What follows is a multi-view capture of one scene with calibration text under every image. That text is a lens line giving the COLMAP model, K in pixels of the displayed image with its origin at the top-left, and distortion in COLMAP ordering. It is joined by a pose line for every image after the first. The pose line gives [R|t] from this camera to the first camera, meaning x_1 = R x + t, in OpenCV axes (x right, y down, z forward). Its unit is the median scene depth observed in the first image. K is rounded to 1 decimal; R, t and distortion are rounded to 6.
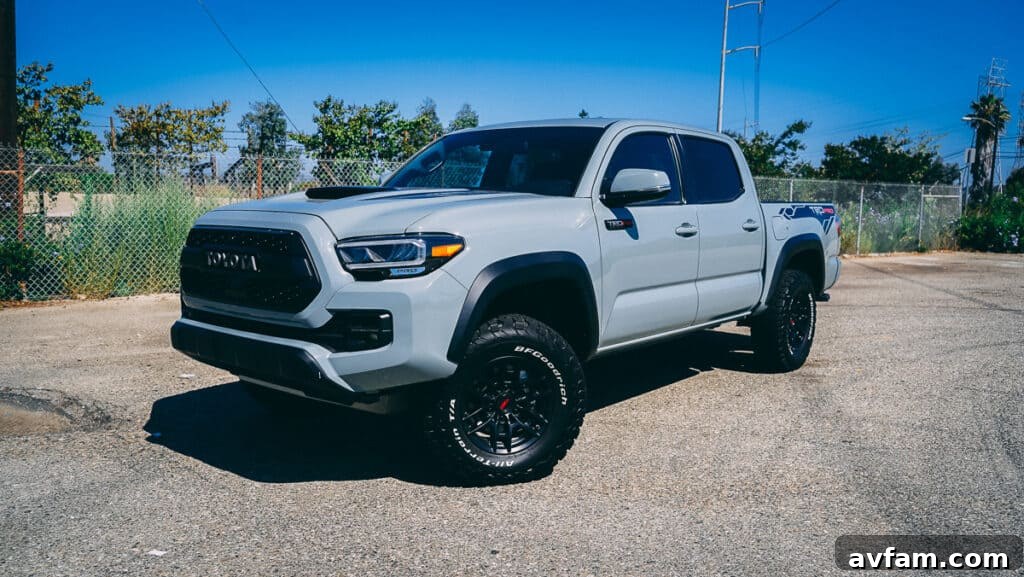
lens RADIAL K [[828.0, 0, 501.5], [0, 828.0, 287.1], [0, 0, 1]] dist [-0.011095, 0.004957]
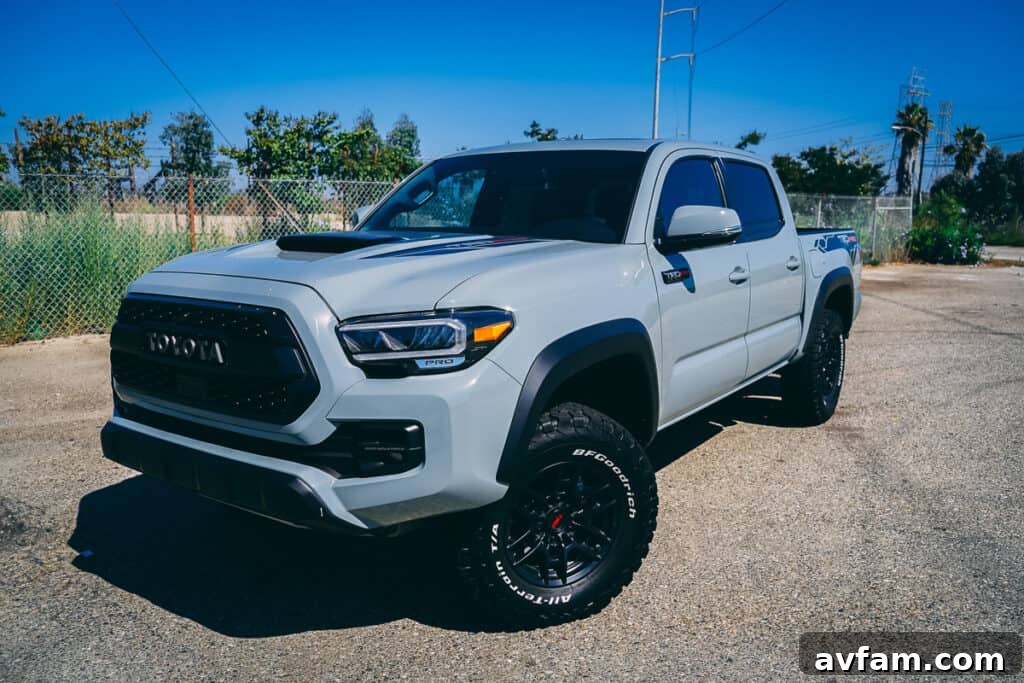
lens RADIAL K [[826.9, 0, 504.9], [0, 826.9, 339.8], [0, 0, 1]] dist [-0.009083, 0.007793]
pose [[0.996315, -0.023095, 0.082601, -0.075186], [0.018912, 0.998516, 0.051072, -0.048349], [-0.083658, -0.049322, 0.995273, 0.181631]]
